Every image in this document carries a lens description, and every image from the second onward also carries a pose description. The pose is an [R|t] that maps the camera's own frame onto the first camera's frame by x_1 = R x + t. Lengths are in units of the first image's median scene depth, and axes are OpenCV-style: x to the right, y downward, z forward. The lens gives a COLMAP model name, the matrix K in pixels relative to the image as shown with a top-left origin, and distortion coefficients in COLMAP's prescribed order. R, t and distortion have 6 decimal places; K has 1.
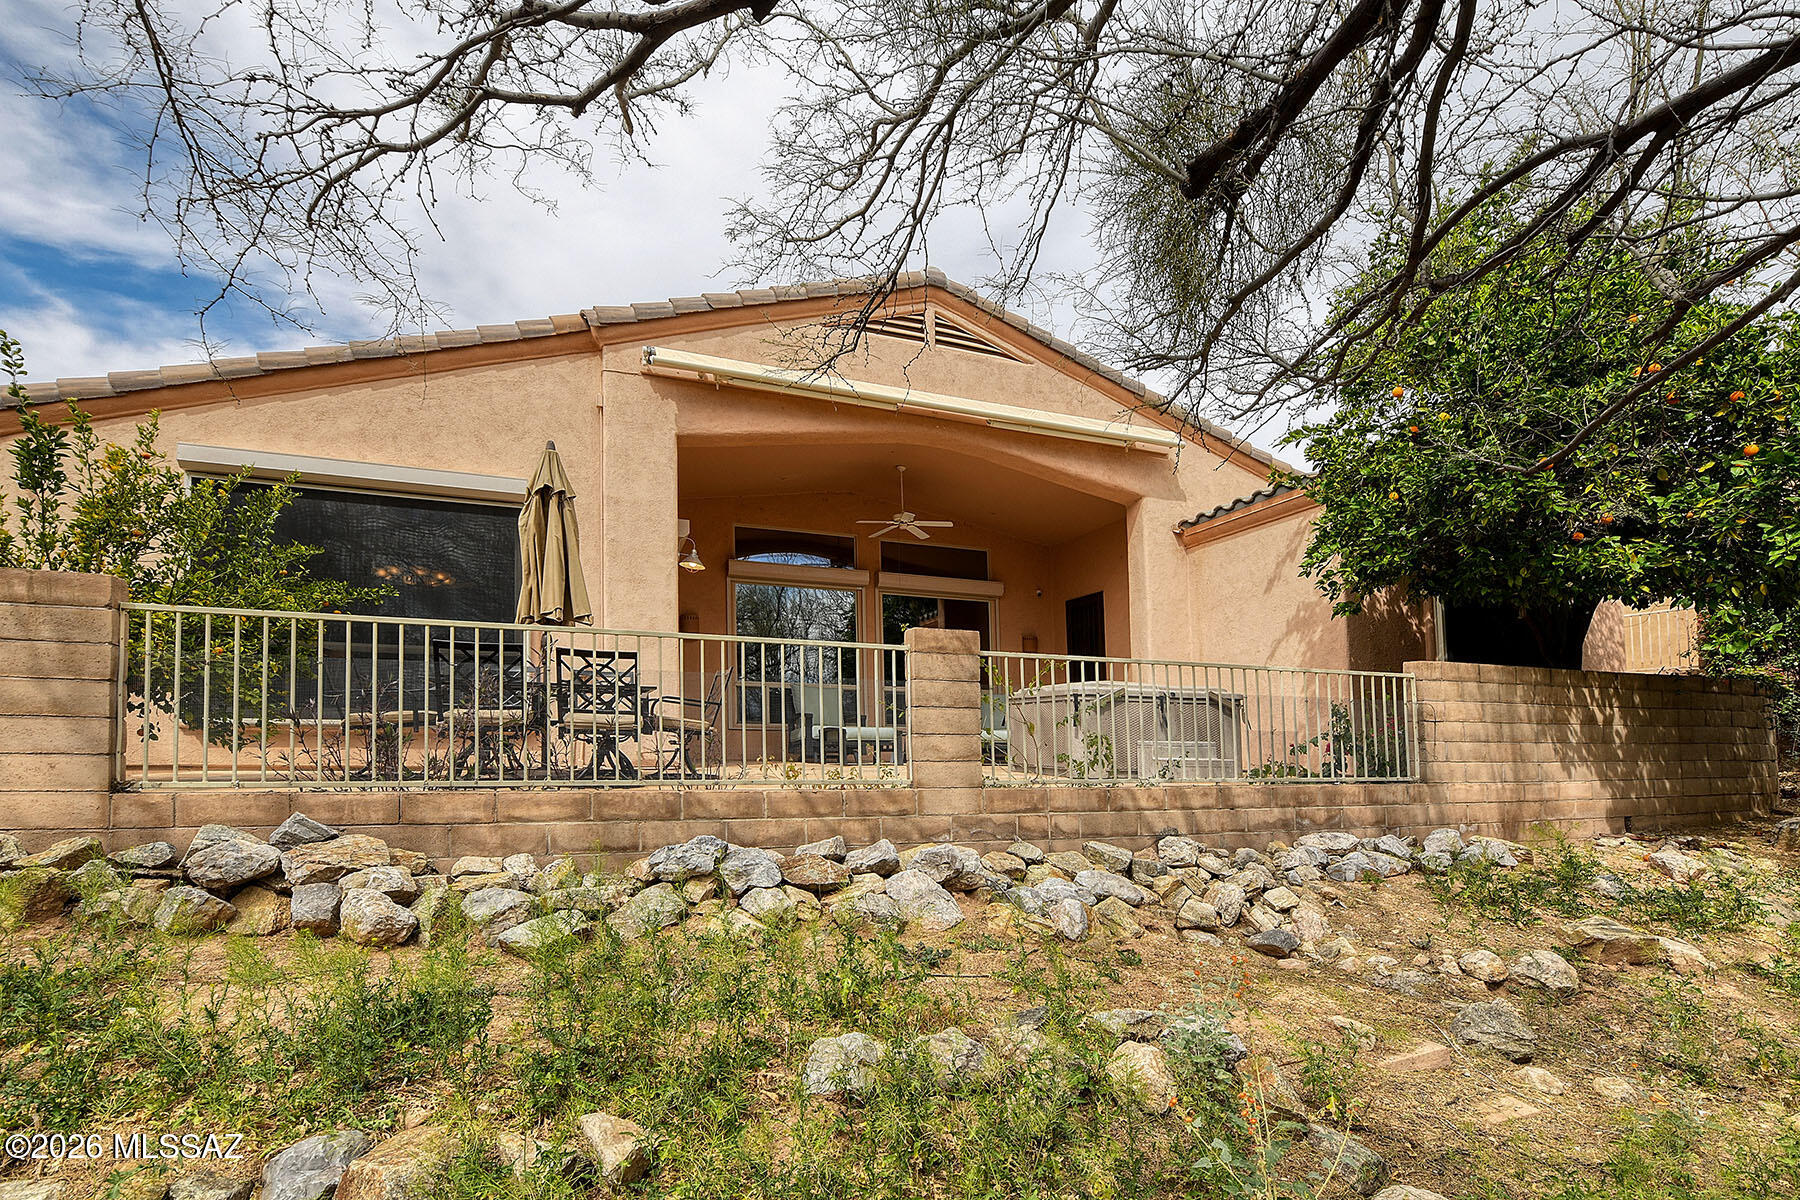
lens RADIAL K [[810.4, 0, 861.6], [0, 810.4, 642.7], [0, 0, 1]] dist [-0.013745, 0.000113]
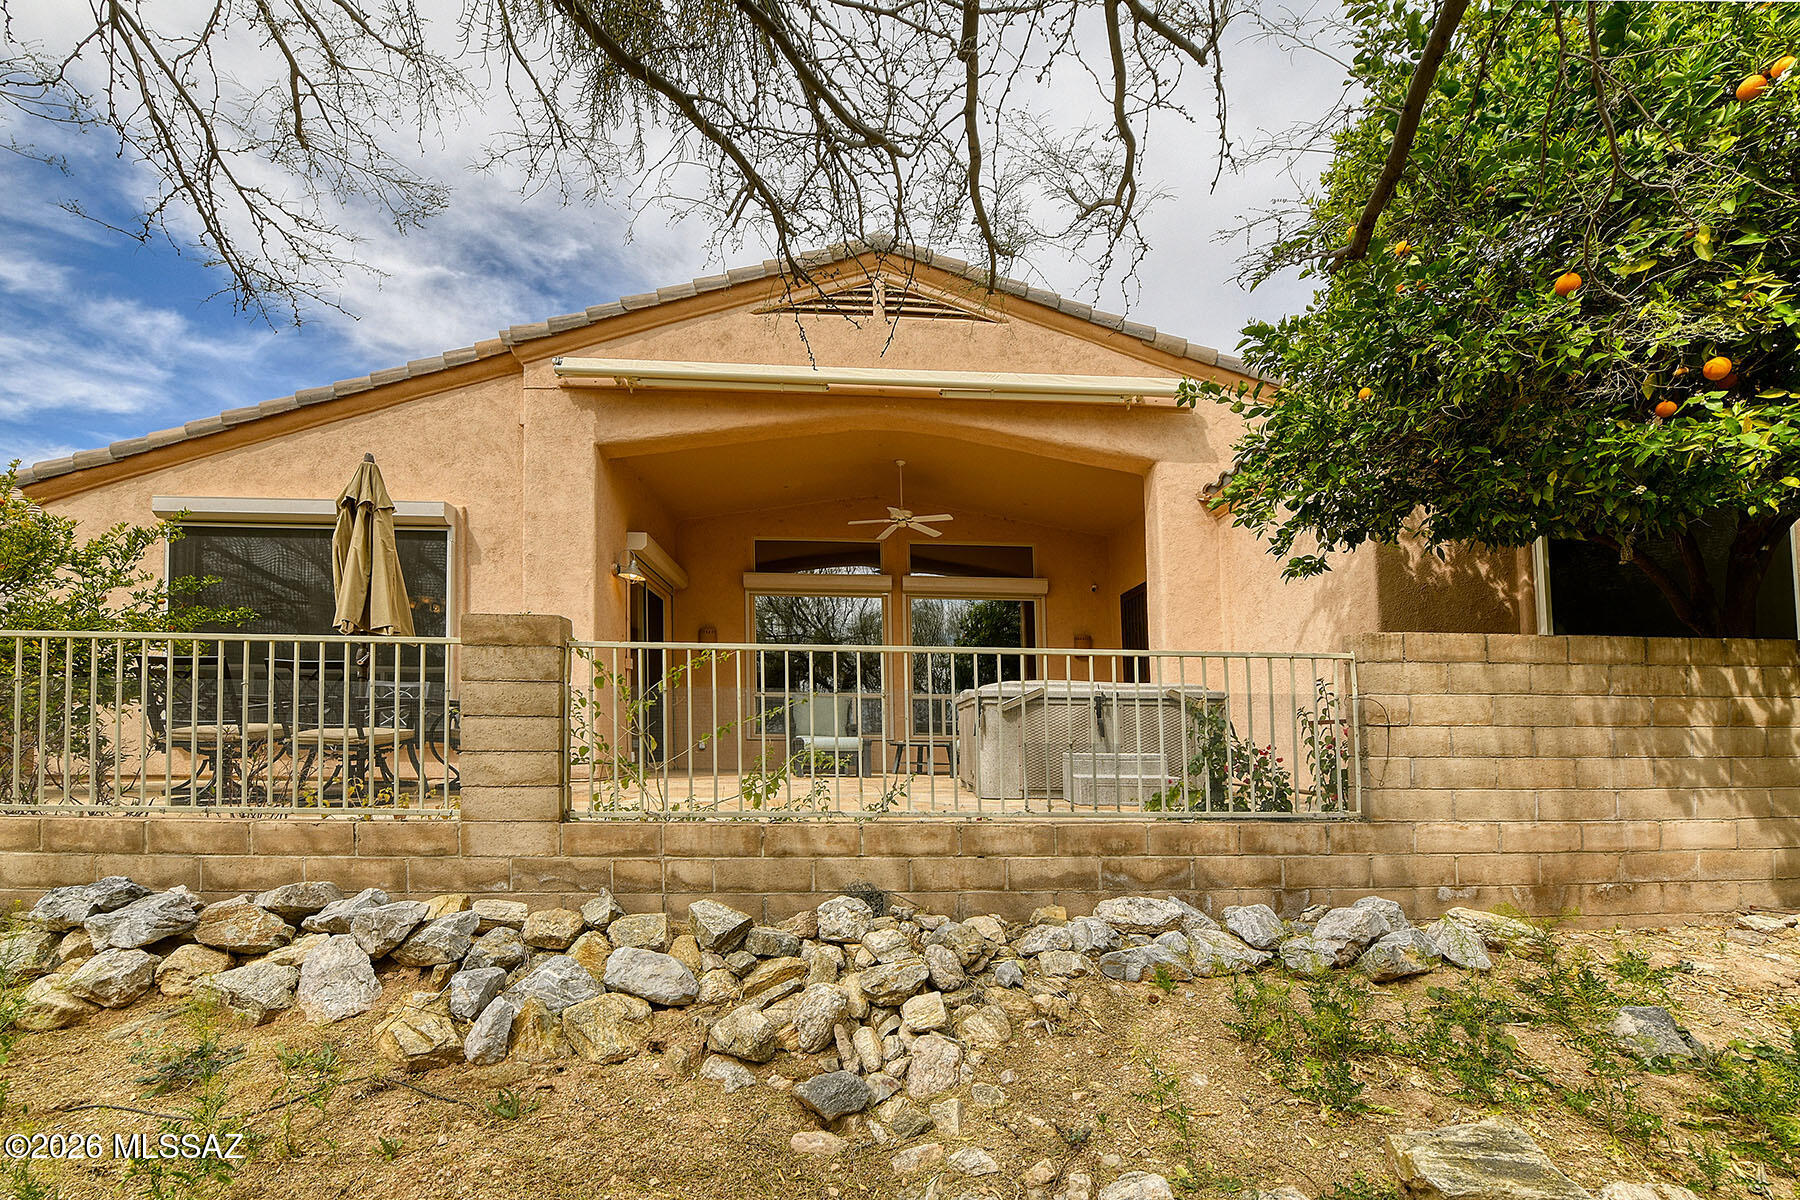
lens RADIAL K [[726.9, 0, 871.0], [0, 726.9, 676.3], [0, 0, 1]] dist [-0.015912, -0.000729]
pose [[0.960254, -0.030283, -0.277480, 0.425430], [0.036971, 0.999138, 0.018900, 0.028661], [0.276668, -0.028408, 0.960546, 0.298975]]
